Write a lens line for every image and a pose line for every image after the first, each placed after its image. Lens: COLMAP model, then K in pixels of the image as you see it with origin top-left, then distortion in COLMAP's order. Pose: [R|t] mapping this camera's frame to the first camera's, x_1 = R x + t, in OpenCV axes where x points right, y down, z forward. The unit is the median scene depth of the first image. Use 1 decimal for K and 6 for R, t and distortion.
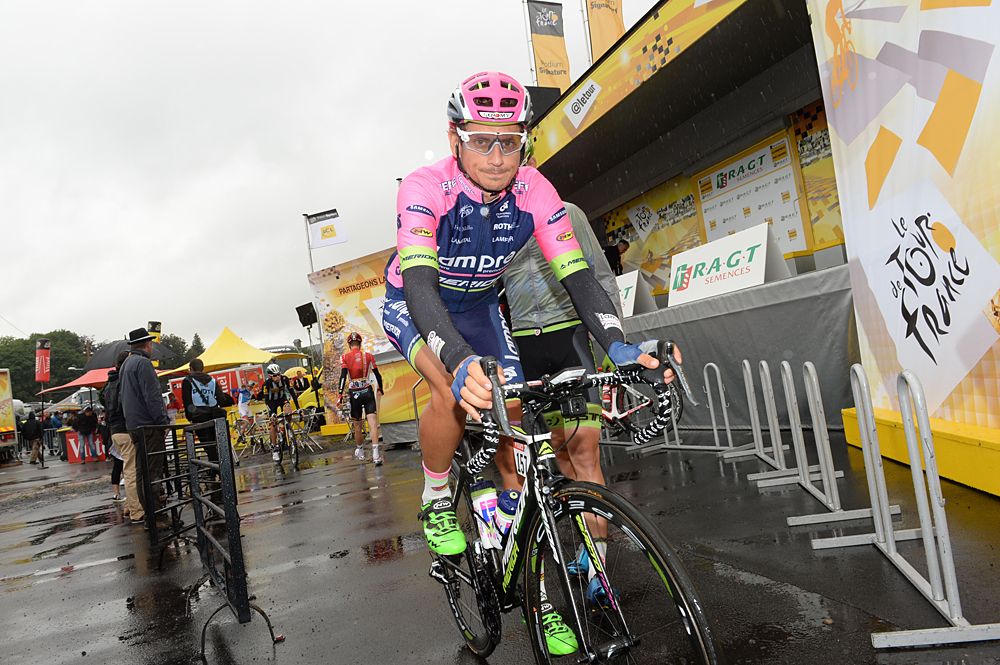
lens RADIAL K [[690.7, 0, 495.7], [0, 690.7, 336.7], [0, 0, 1]] dist [-0.048616, -0.004629]
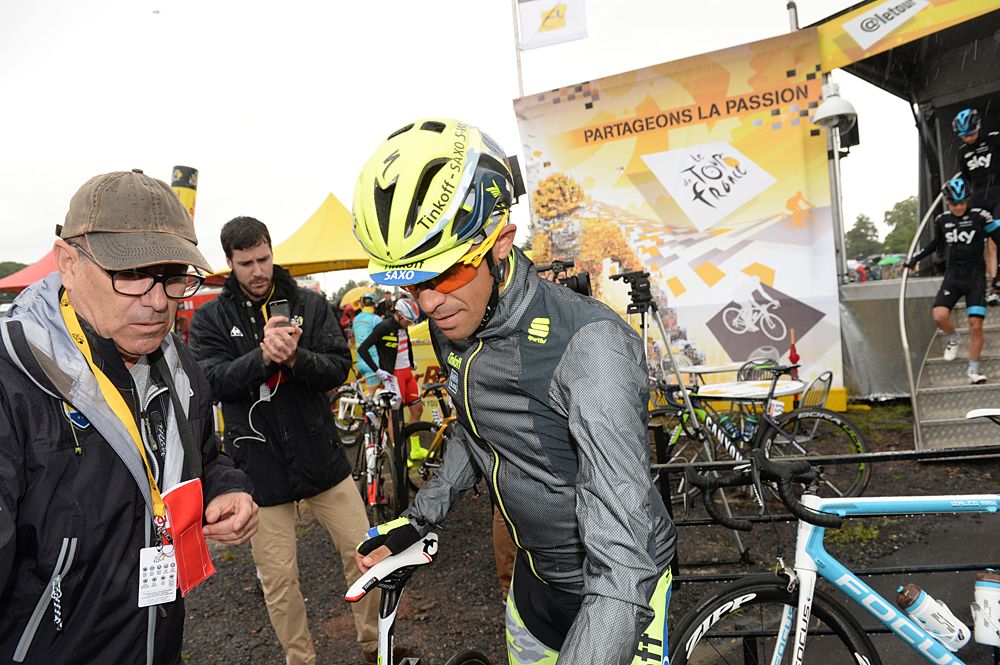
lens RADIAL K [[690.7, 0, 493.7], [0, 690.7, 347.4], [0, 0, 1]] dist [-0.048616, -0.004629]
pose [[0.989637, 0.065842, 0.127606, -0.711351], [-0.074737, 0.995003, 0.066215, 0.125346], [-0.122608, -0.075066, 0.989612, 1.011877]]
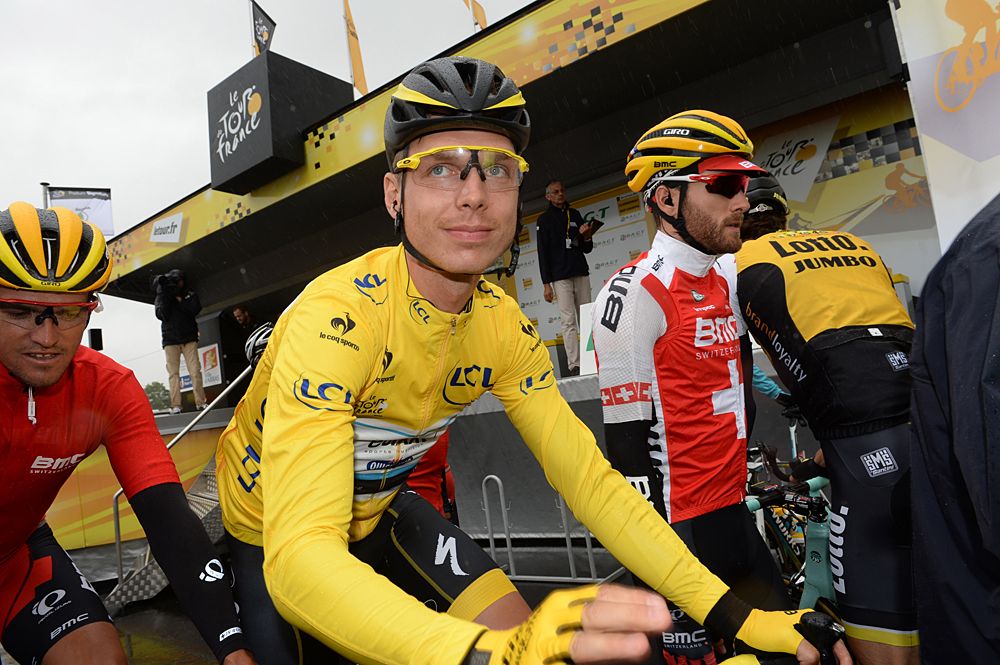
lens RADIAL K [[690.7, 0, 506.8], [0, 690.7, 334.0], [0, 0, 1]] dist [-0.048616, -0.004629]
pose [[0.849367, 0.080935, 0.521560, -0.157505], [-0.016156, 0.991697, -0.127579, 0.006360], [-0.527555, 0.099935, 0.843623, 0.352036]]
